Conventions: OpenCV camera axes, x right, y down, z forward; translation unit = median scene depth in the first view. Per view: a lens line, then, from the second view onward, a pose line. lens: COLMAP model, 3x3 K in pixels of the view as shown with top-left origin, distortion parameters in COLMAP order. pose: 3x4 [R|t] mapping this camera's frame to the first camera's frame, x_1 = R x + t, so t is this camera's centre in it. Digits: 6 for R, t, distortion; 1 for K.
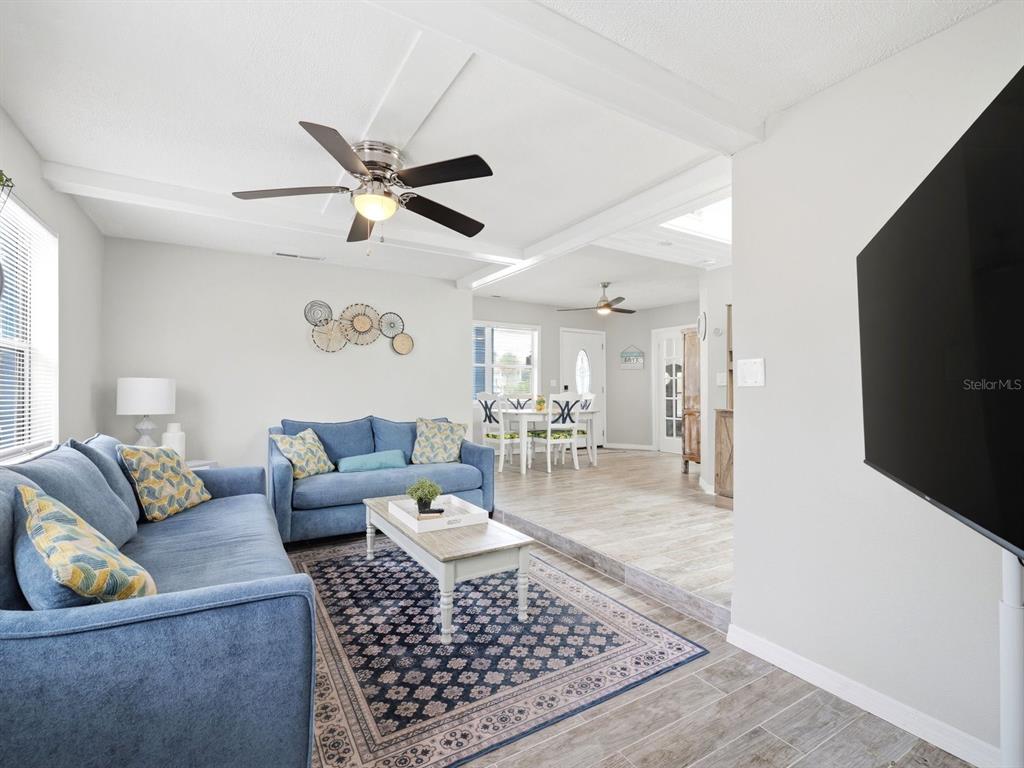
lens RADIAL K [[471.1, 0, 512.1], [0, 471.1, 386.7], [0, 0, 1]] dist [0.003039, 0.000328]
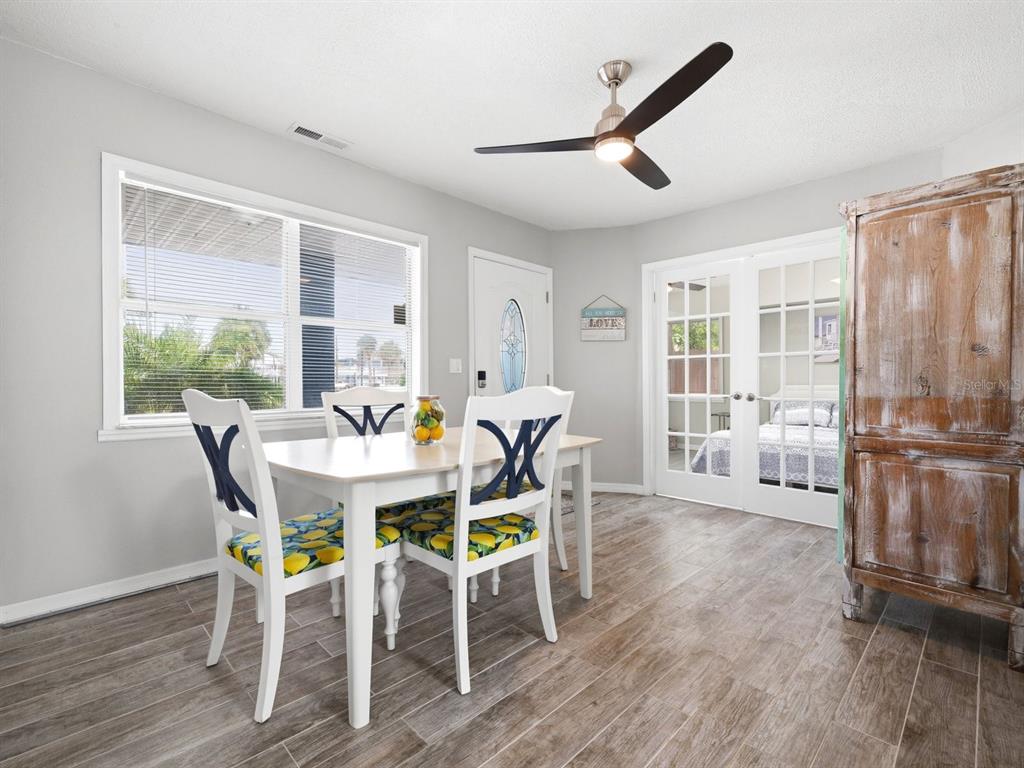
lens RADIAL K [[471.1, 0, 512.0], [0, 471.1, 384.6], [0, 0, 1]] dist [0.003039, 0.000328]
pose [[0.971908, -0.005143, 0.235305, 0.042609], [0.001412, 0.999871, 0.016020, 0.005143], [-0.235357, -0.015237, 0.971790, 0.717588]]
